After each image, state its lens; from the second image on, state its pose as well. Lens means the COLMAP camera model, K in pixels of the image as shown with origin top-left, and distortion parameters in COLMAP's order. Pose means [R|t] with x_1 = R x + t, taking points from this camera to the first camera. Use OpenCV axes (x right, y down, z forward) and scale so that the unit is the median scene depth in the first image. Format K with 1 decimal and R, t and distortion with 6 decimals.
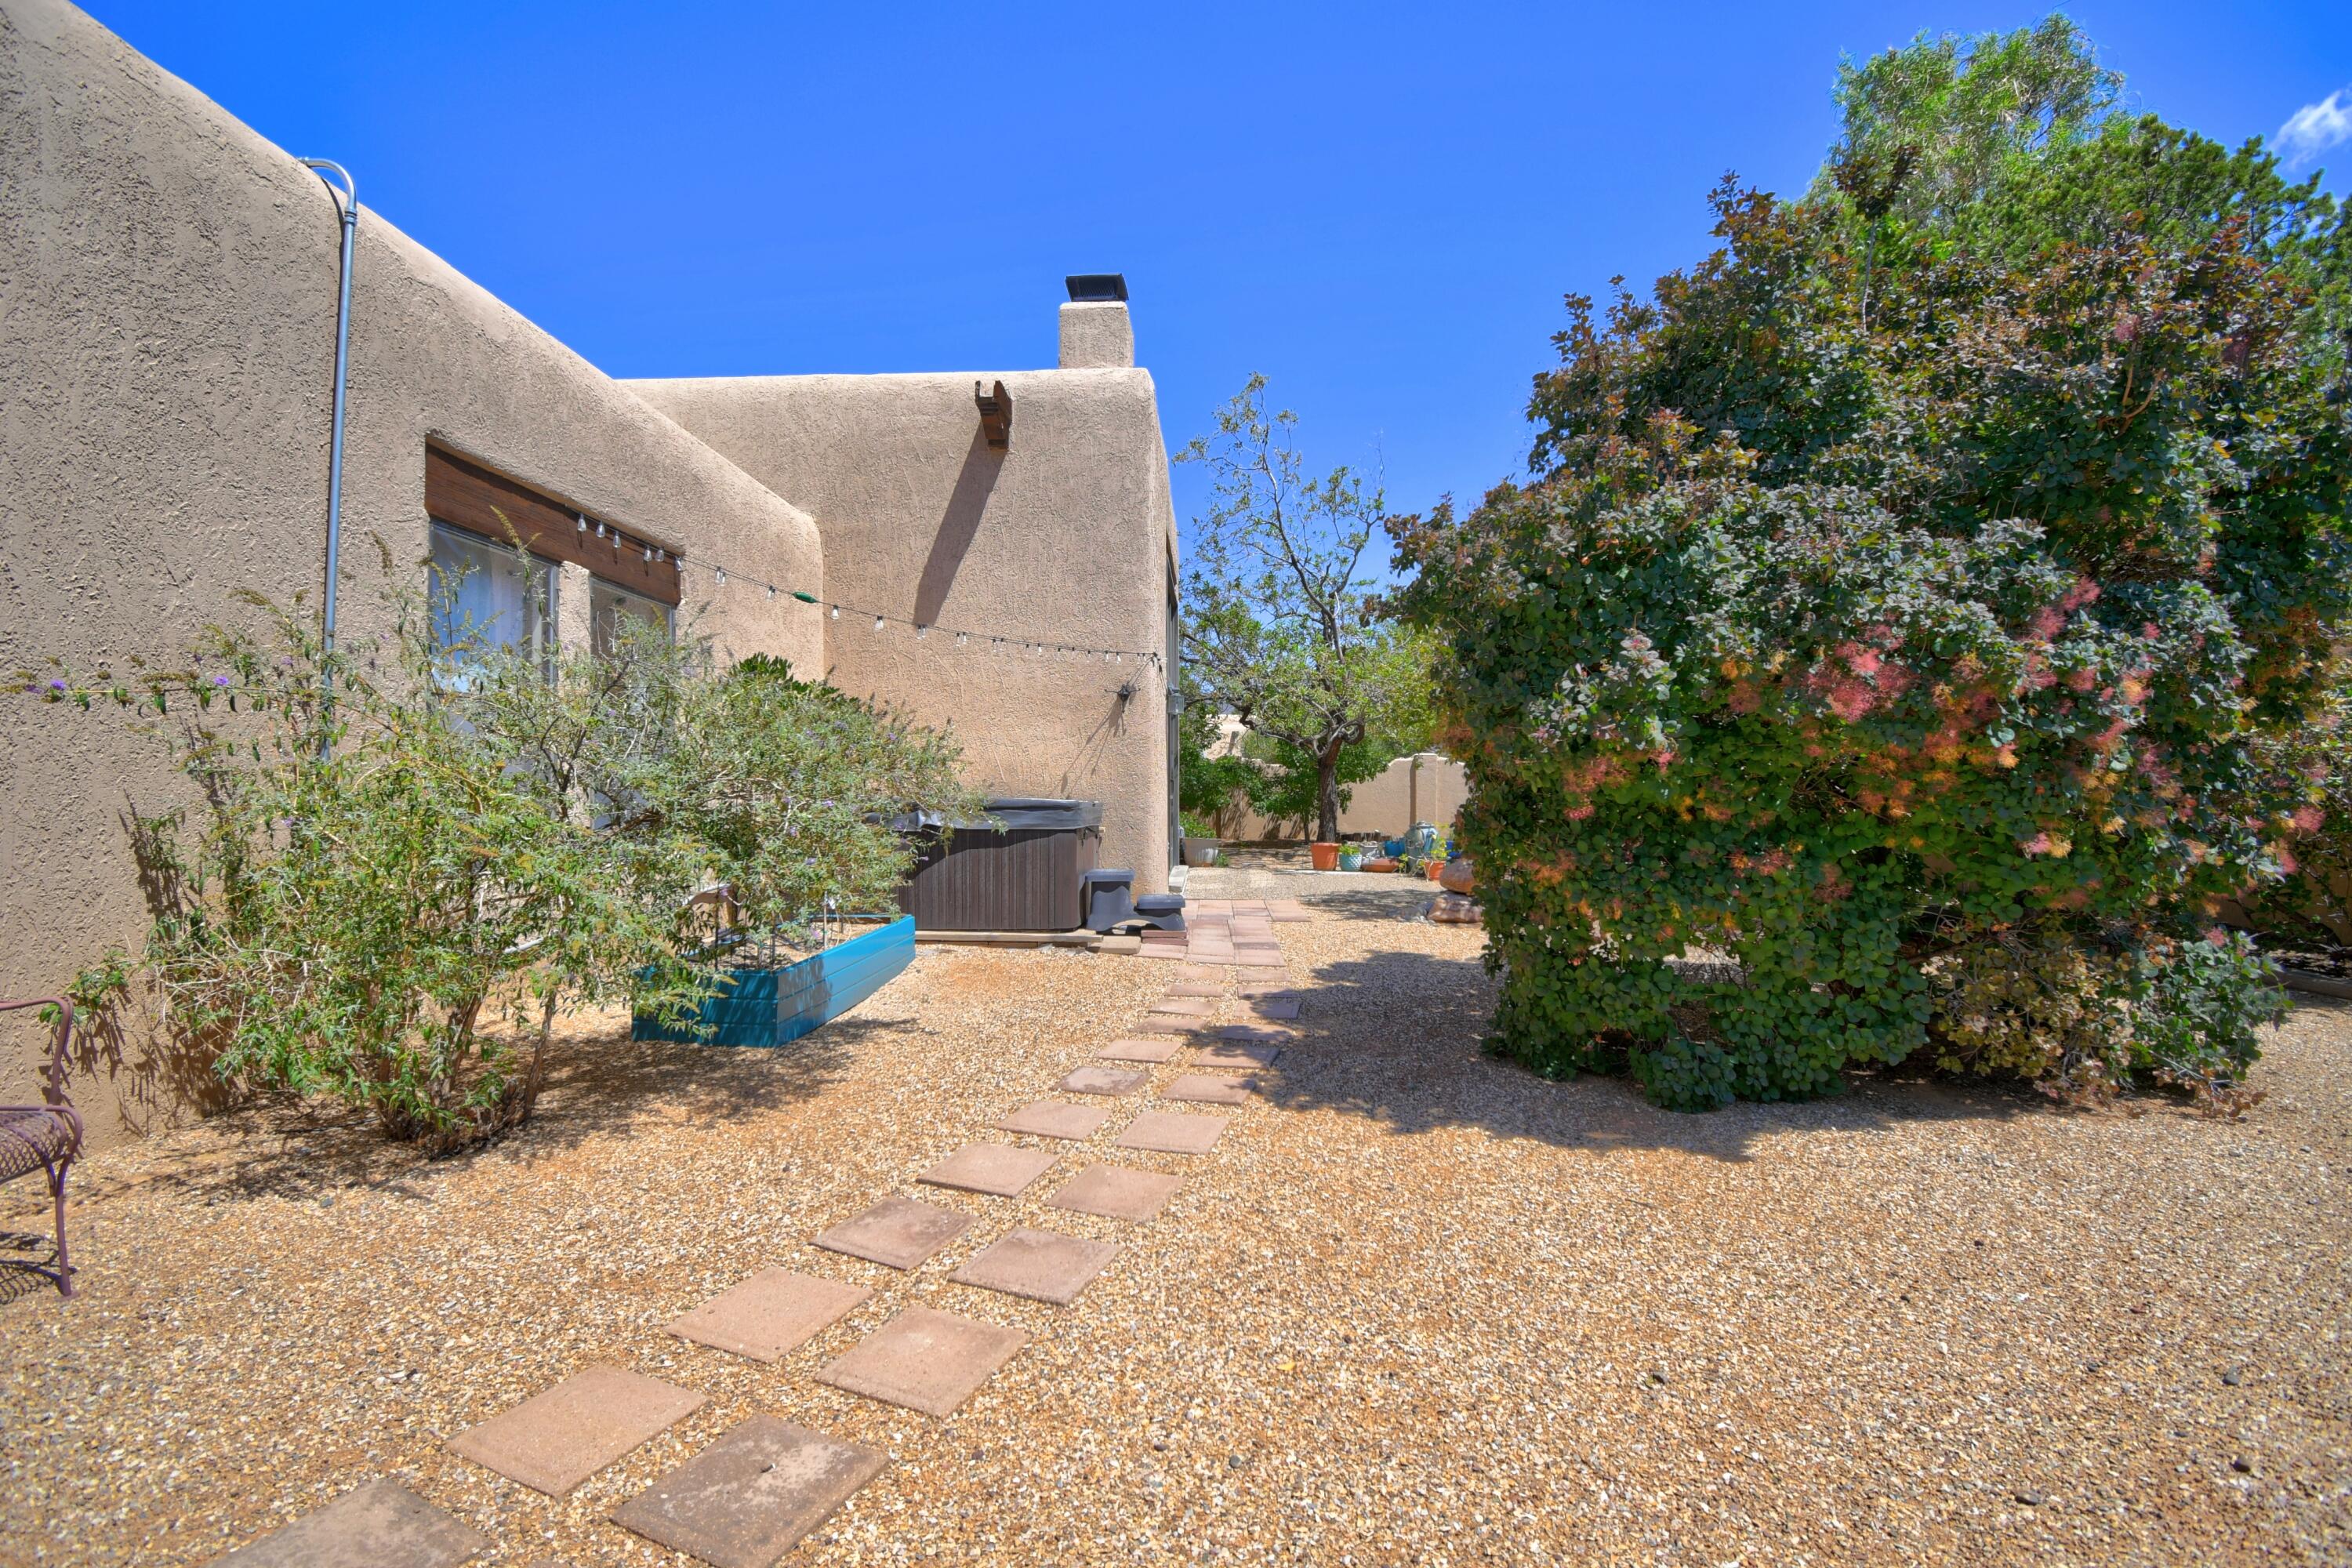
lens RADIAL K [[1040.2, 0, 1176.0], [0, 1040.2, 784.0], [0, 0, 1]] dist [0.018496, -0.024795]
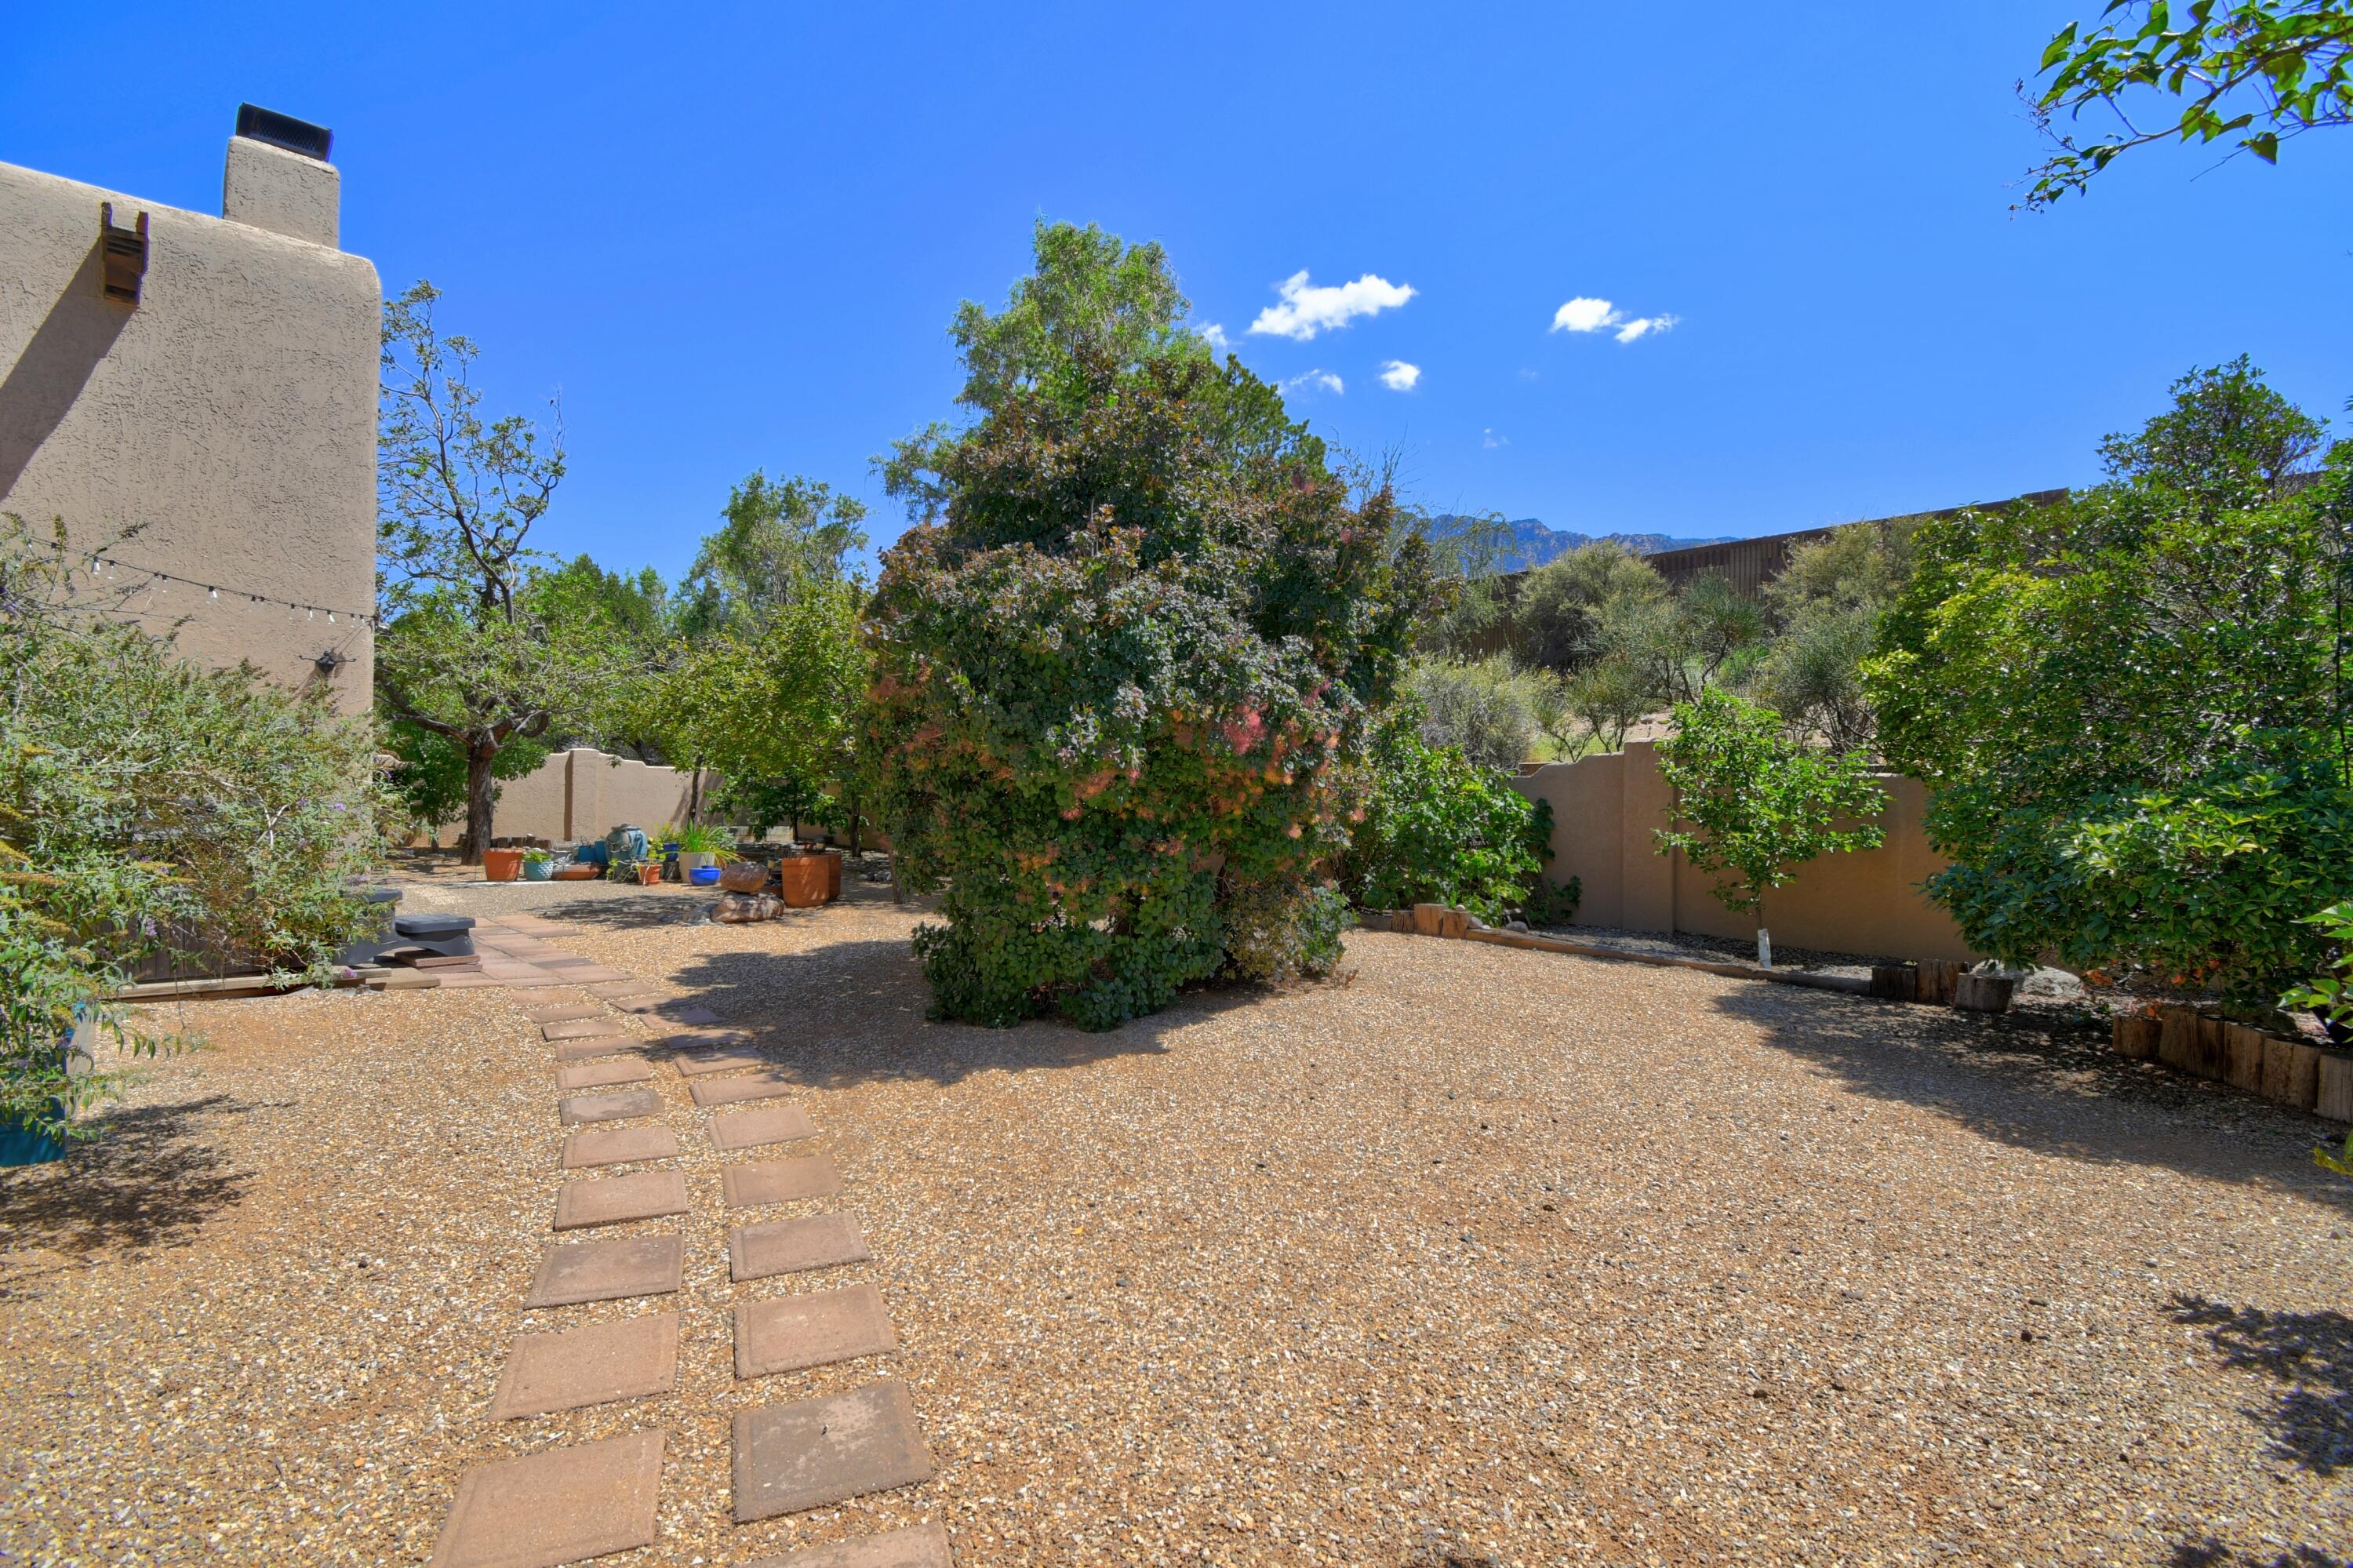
lens RADIAL K [[1040.7, 0, 1176.5], [0, 1040.7, 784.0], [0, 0, 1]] dist [0.018496, -0.024795]
pose [[0.678667, 0.016592, 0.734258, -0.441879], [-0.016587, 0.999836, -0.007262, -0.002262], [-0.734259, -0.007251, 0.678831, 0.004564]]
